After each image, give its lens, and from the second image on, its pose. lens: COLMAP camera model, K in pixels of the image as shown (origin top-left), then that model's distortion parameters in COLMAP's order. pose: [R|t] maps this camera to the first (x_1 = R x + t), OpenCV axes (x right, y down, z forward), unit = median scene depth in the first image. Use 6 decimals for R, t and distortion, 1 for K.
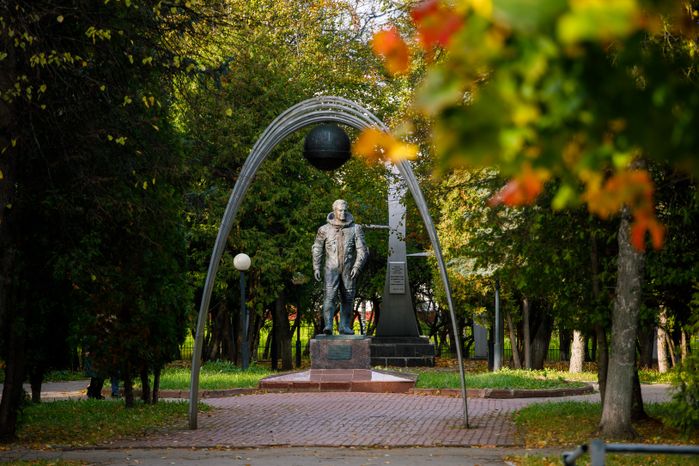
lens RADIAL K [[3314.7, 0, 349.5], [0, 3314.7, 233.0], [0, 0, 1]] dist [0.135041, 1.296797]
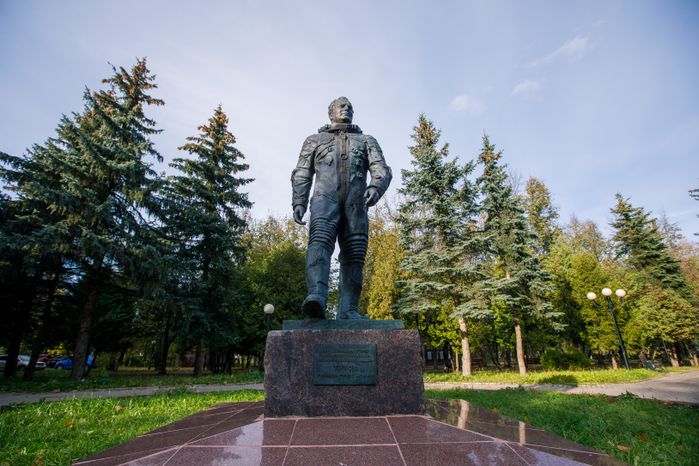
lens RADIAL K [[326.1, 0, 346.4], [0, 326.1, 233.7], [0, 0, 1]] dist [-0.036850, 0.001083]
pose [[0.997553, 0.013916, 0.068513, -0.005469], [0.010304, 0.940024, -0.340954, 0.034378], [-0.069149, 0.340825, 0.937580, 0.952825]]
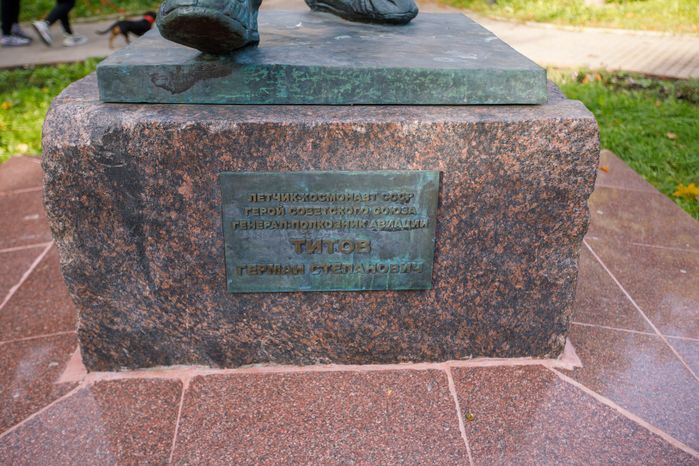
lens RADIAL K [[680.4, 0, 349.5], [0, 680.4, 233.0], [0, 0, 1]] dist [0.016624, 0.013326]
pose [[0.995203, -0.029605, 0.093244, -0.004408], [-0.013997, 0.900222, 0.435207, 0.026091], [-0.096825, -0.434424, 0.895489, 0.971073]]
